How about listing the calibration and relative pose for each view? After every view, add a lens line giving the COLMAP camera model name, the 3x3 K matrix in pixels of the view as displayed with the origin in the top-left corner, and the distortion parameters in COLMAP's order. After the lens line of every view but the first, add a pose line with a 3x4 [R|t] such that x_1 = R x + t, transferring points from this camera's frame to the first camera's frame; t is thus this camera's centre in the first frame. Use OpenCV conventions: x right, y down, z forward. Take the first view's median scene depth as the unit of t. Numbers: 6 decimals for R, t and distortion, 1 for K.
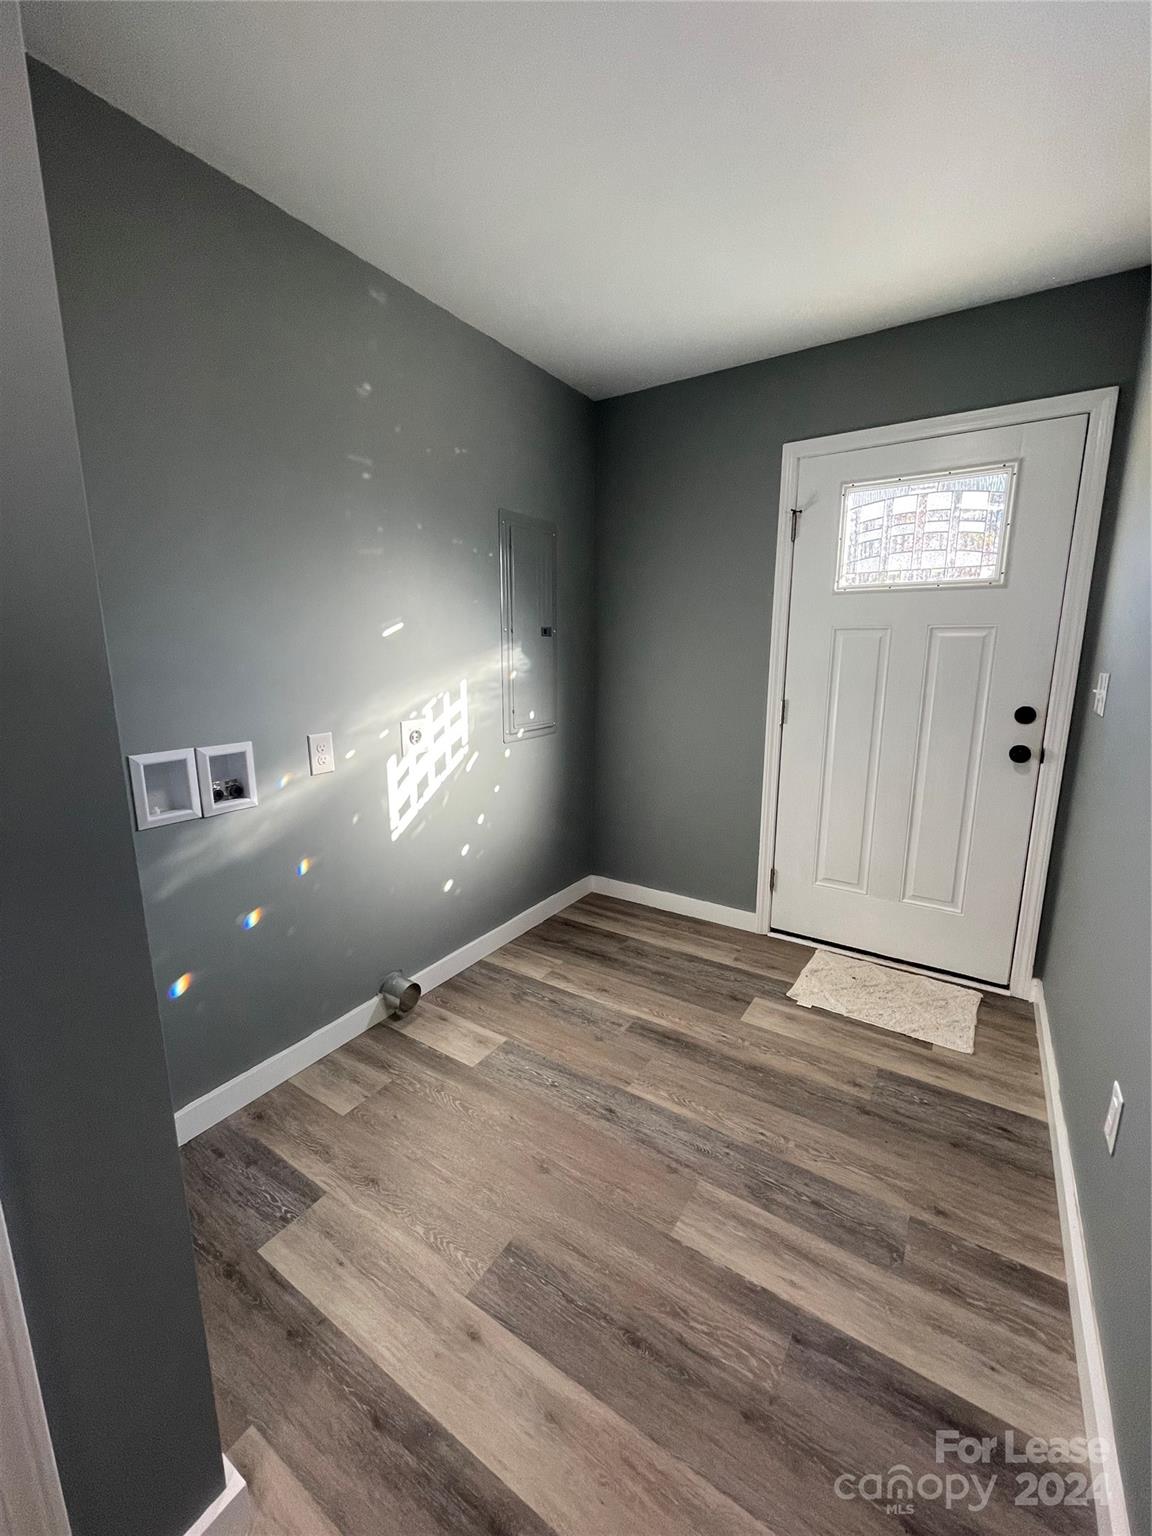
lens RADIAL K [[618.4, 0, 575.9], [0, 618.4, 758.4], [0, 0, 1]] dist [-0.001281, 0.000329]
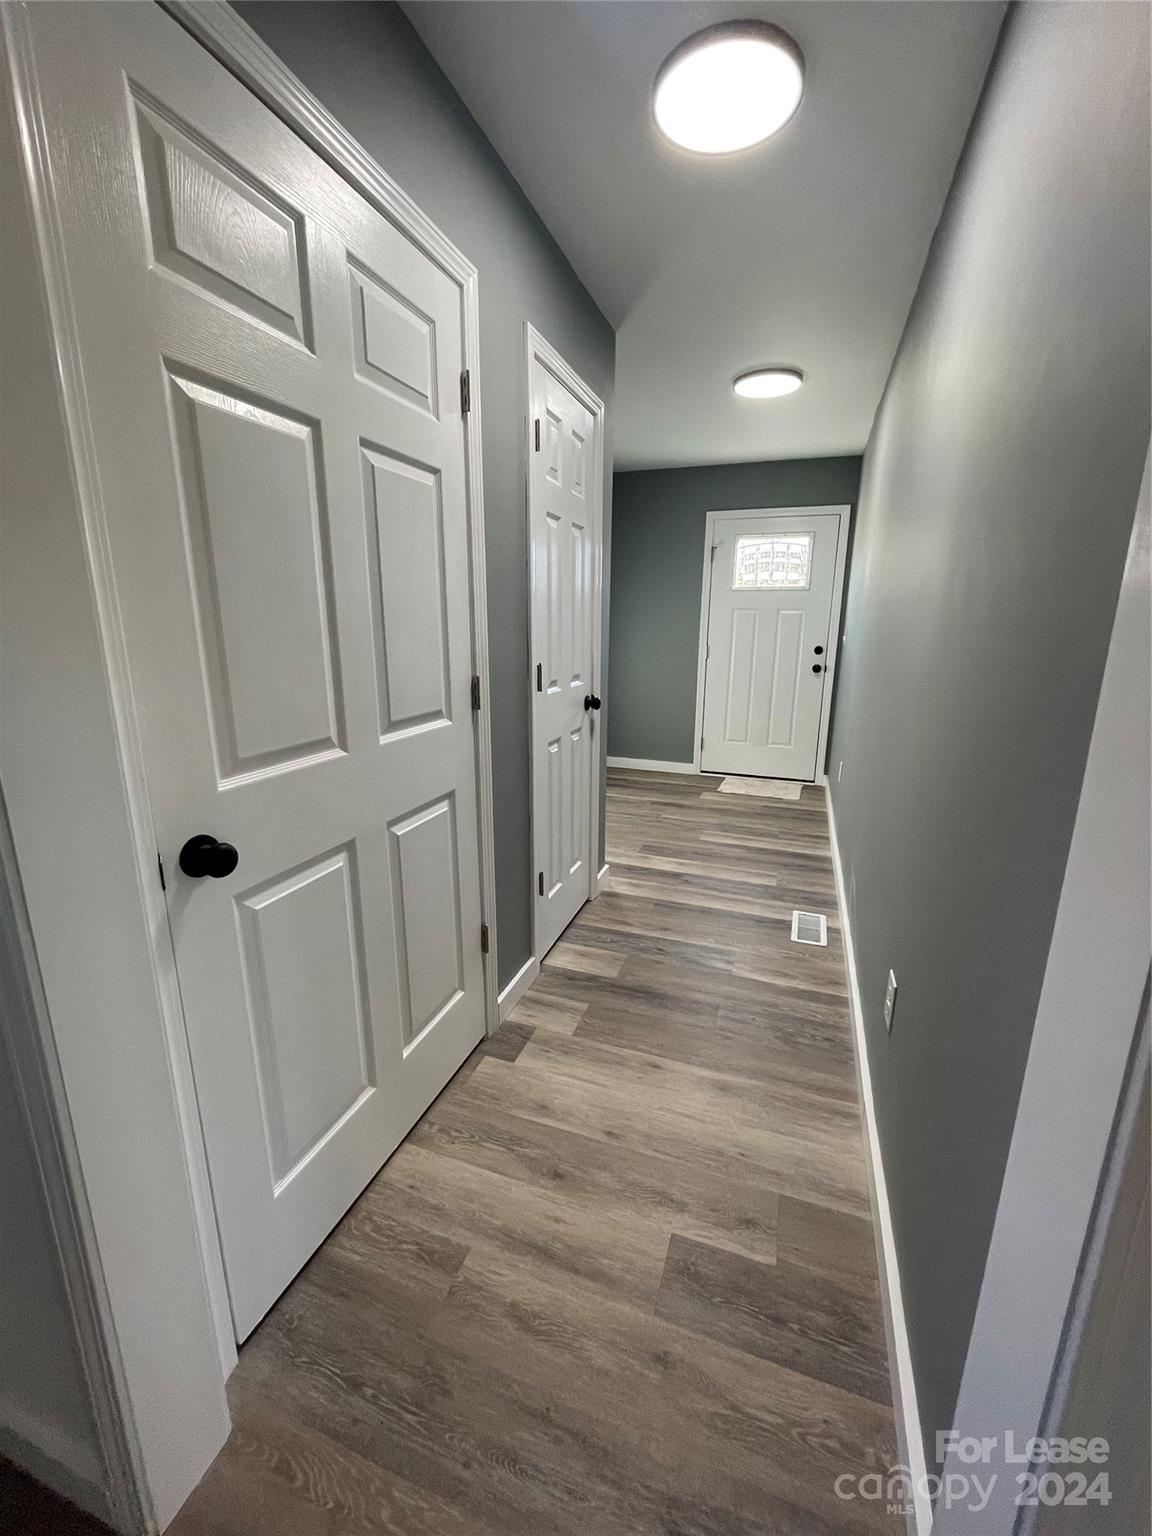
lens RADIAL K [[618.4, 0, 570.0], [0, 618.4, 770.1], [0, 0, 1]] dist [-0.001281, 0.000329]
pose [[0.973864, -0.043220, 0.222984, -0.605086], [0.033221, 0.998275, 0.048400, 0.209846], [-0.224691, -0.039727, 0.973620, -0.904524]]
